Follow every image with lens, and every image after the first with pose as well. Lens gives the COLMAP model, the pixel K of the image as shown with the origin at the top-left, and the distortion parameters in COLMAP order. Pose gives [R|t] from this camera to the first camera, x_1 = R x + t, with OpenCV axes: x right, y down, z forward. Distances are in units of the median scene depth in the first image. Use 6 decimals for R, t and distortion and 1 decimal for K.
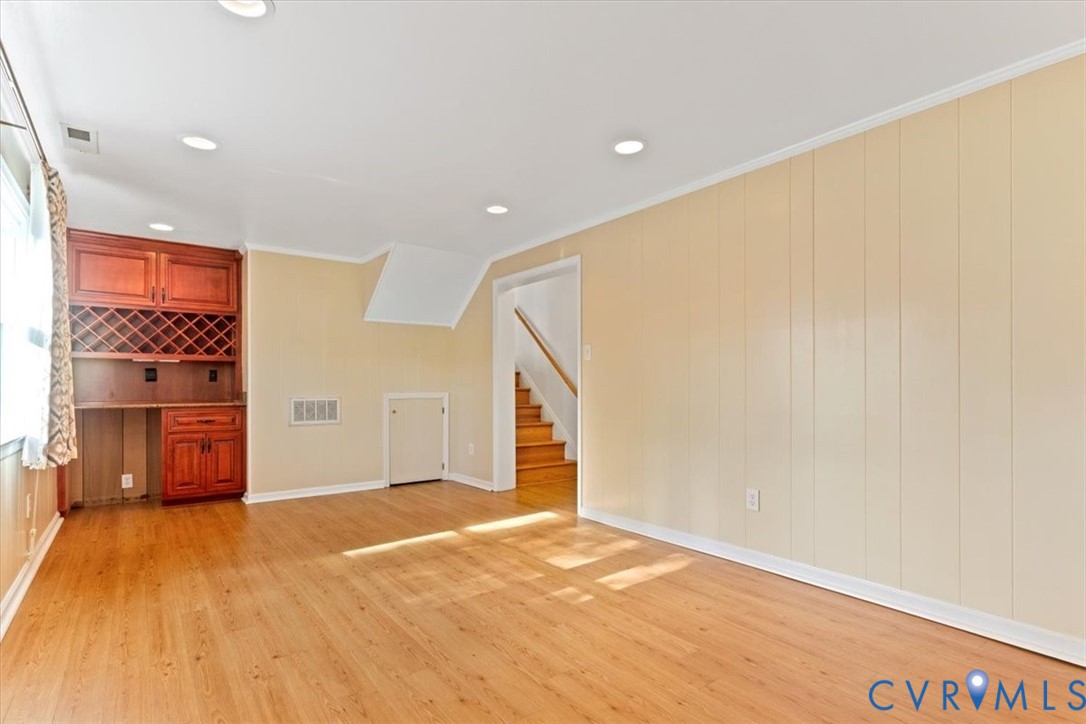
lens RADIAL K [[543.7, 0, 542.1], [0, 543.7, 384.9], [0, 0, 1]] dist [0.002714, 0.000853]
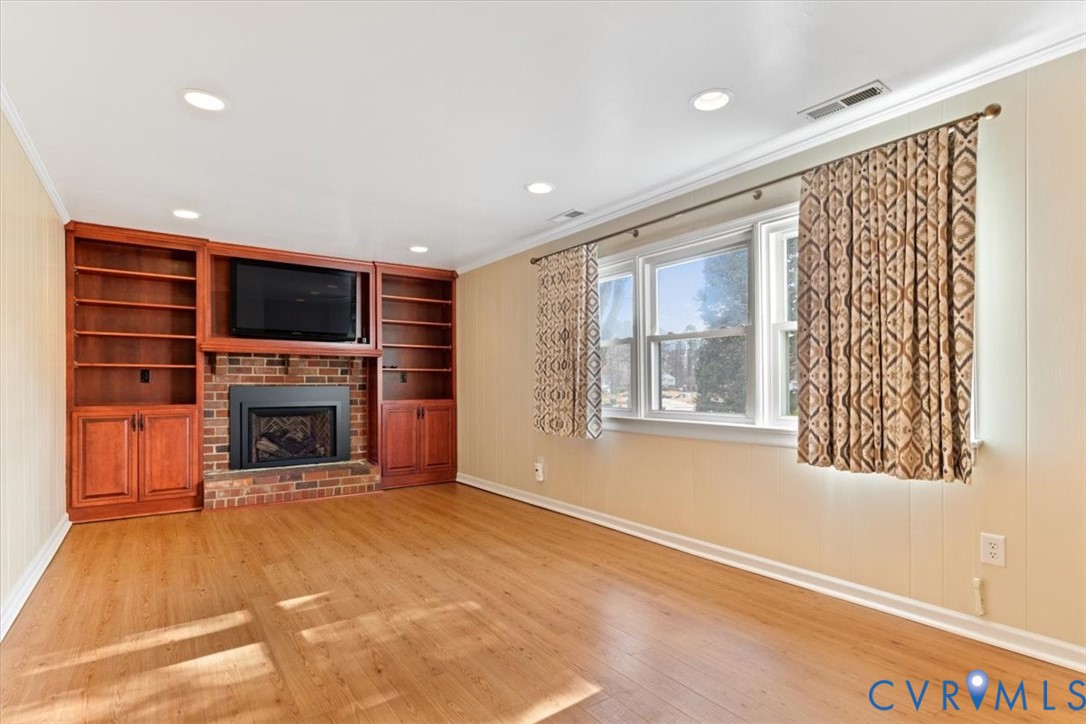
lens RADIAL K [[543.7, 0, 542.1], [0, 543.7, 384.9], [0, 0, 1]] dist [0.002714, 0.000853]
pose [[-0.999745, 0.004361, 0.022167, -0.420010], [0.004252, 0.999979, -0.004969, 0.002024], [-0.022188, -0.004874, -0.999742, 2.051632]]
